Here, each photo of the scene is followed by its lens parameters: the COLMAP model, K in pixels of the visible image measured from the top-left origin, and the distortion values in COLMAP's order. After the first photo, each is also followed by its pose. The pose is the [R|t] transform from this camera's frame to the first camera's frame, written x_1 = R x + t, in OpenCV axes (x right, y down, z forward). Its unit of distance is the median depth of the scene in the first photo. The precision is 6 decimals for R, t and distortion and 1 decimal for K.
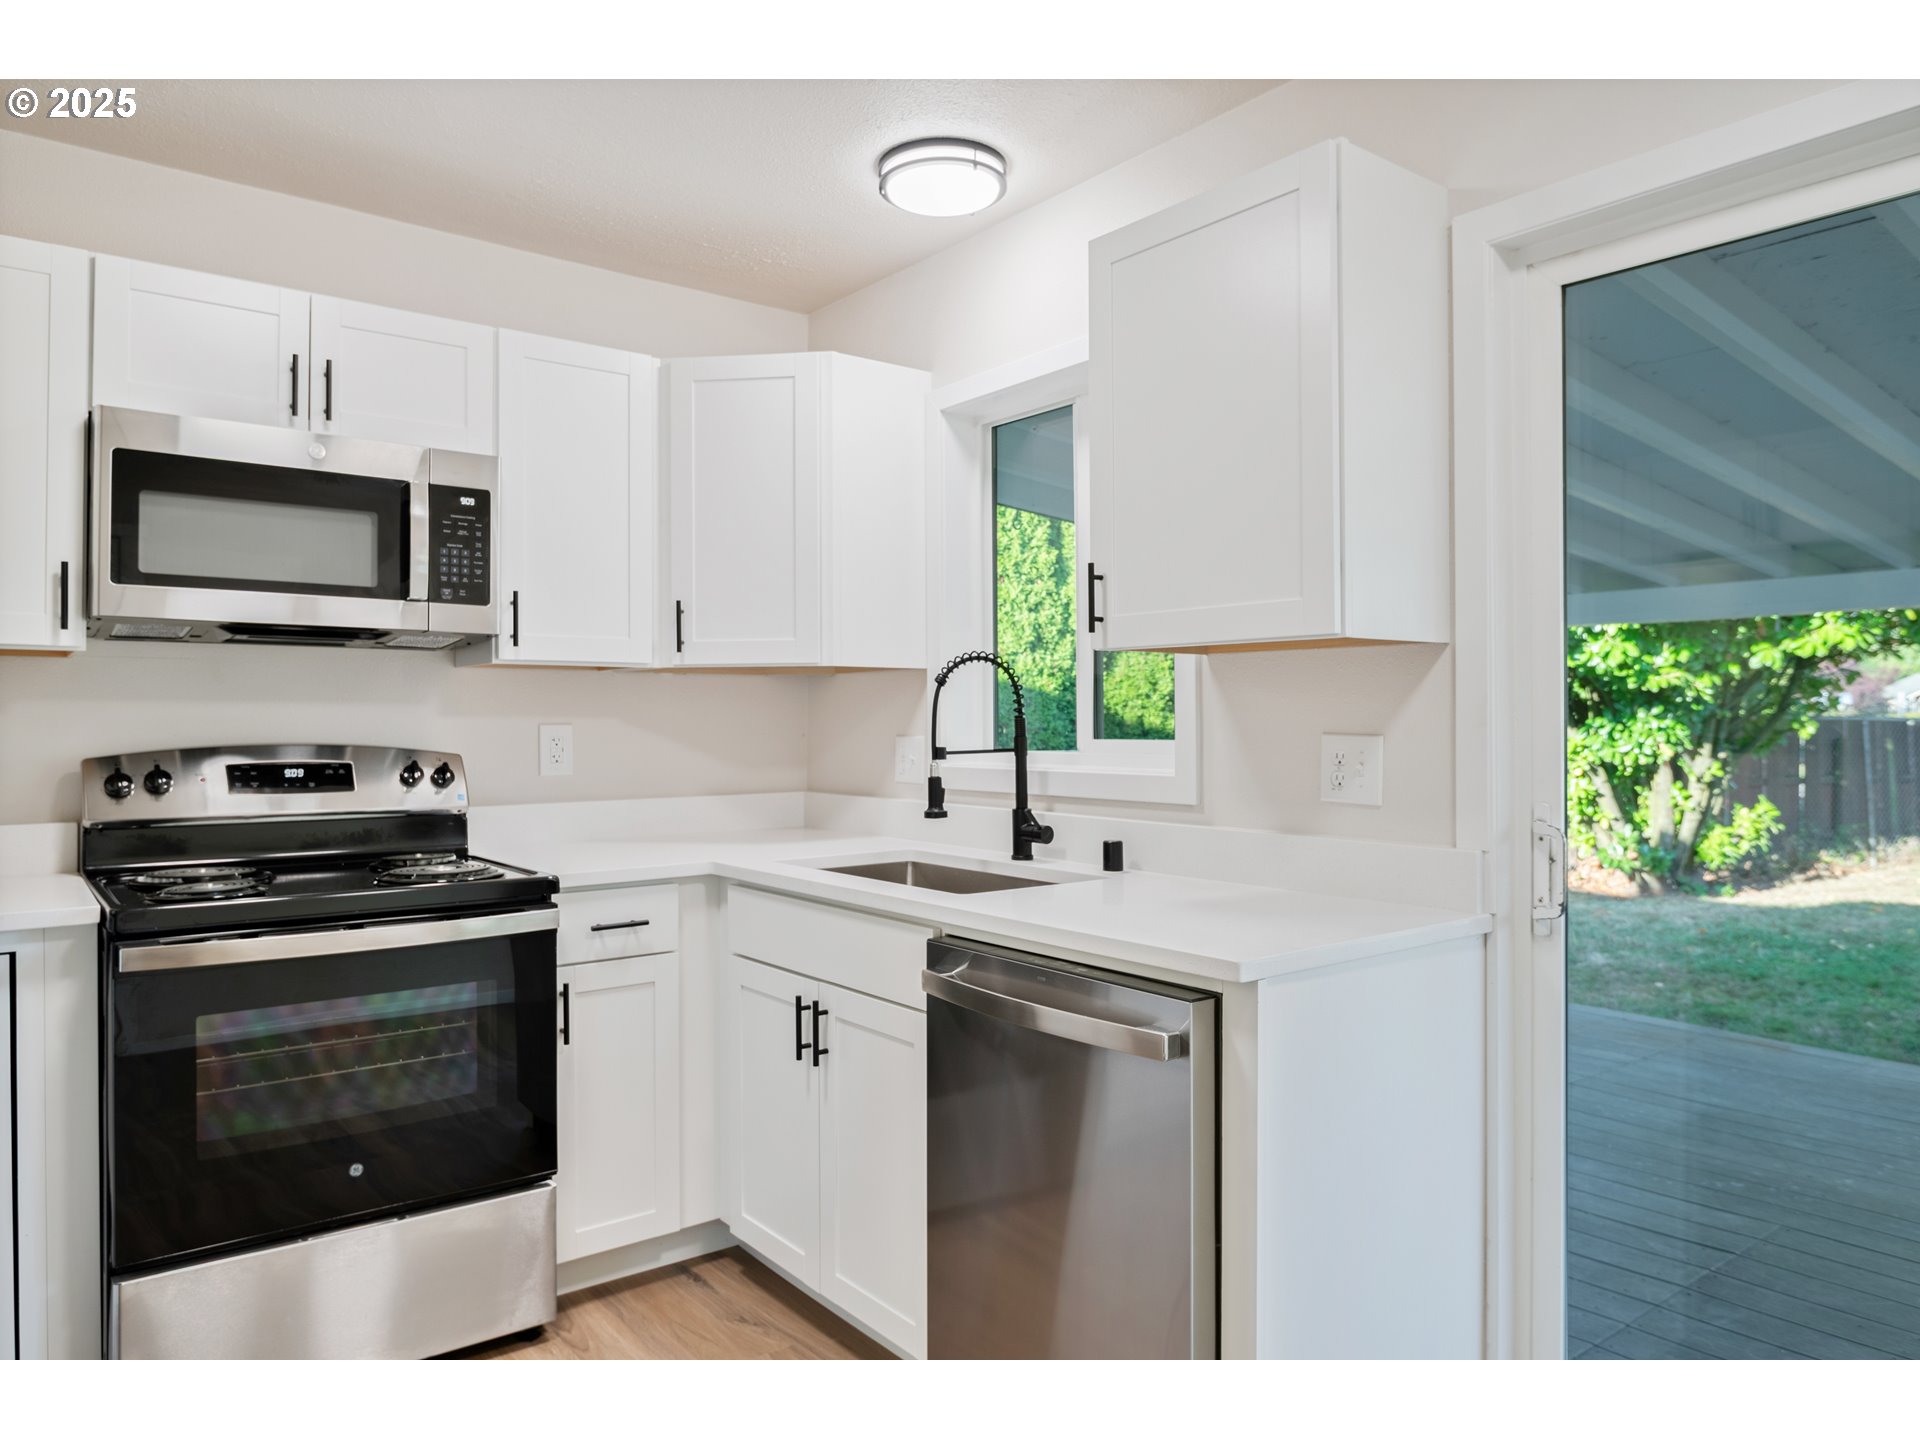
lens RADIAL K [[1228.4, 0, 963.5], [0, 1228.4, 705.8], [0, 0, 1]] dist [0.001362, -0.019633]
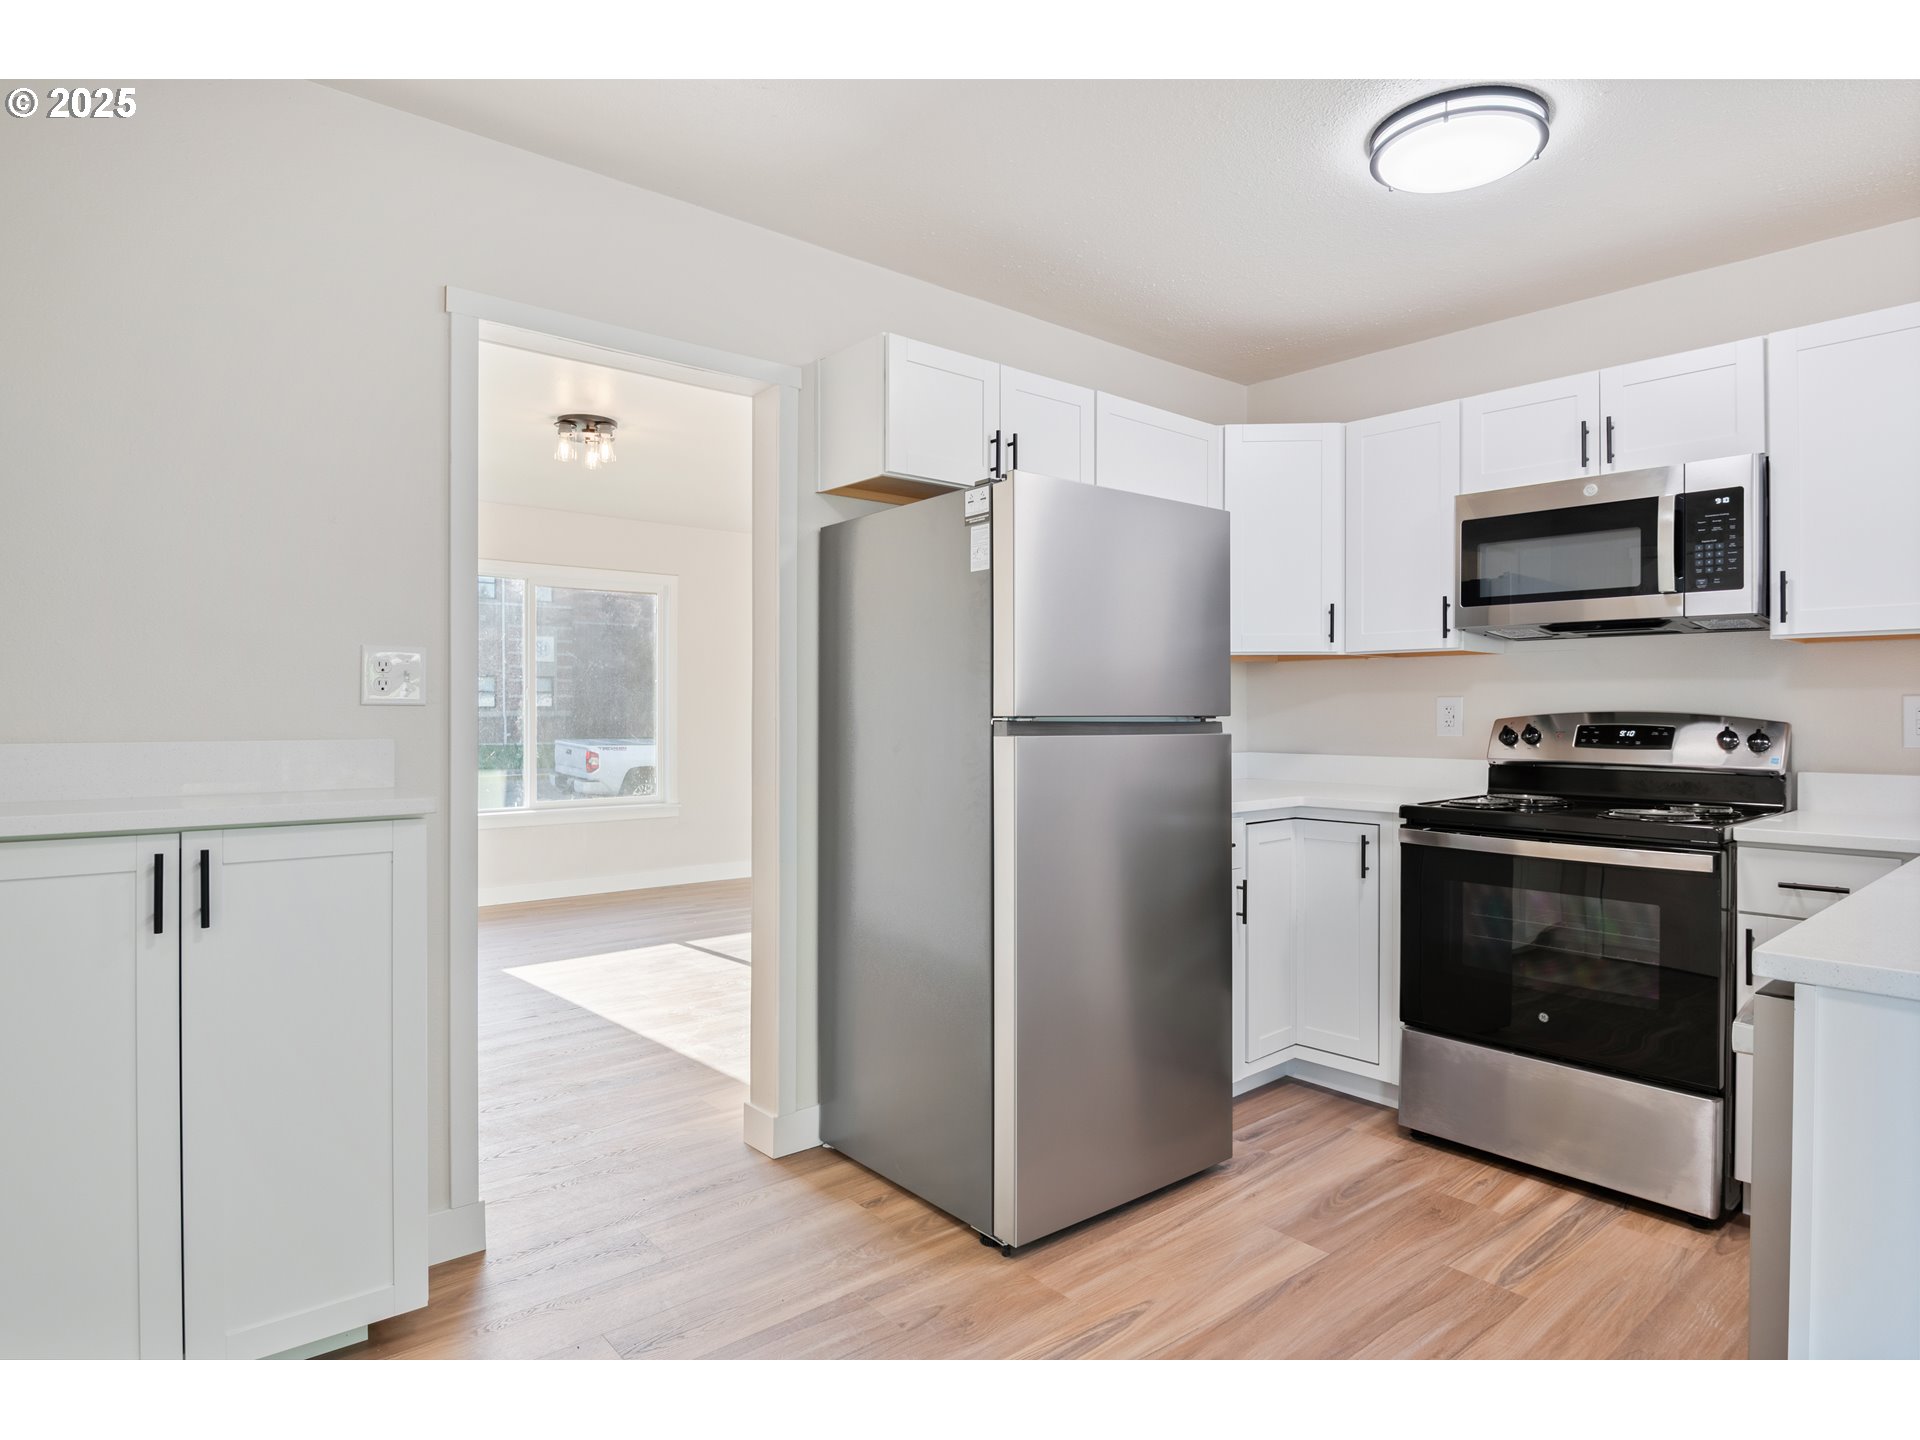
lens RADIAL K [[1072.6, 0, 955.2], [0, 1072.6, 706.6], [0, 0, 1]] dist [-0.004381, -0.013840]
pose [[0.031567, -0.002626, -0.999498, 0.572749], [0.012047, 0.999925, -0.002247, 0.020037], [0.999429, -0.011970, 0.031596, 0.251728]]
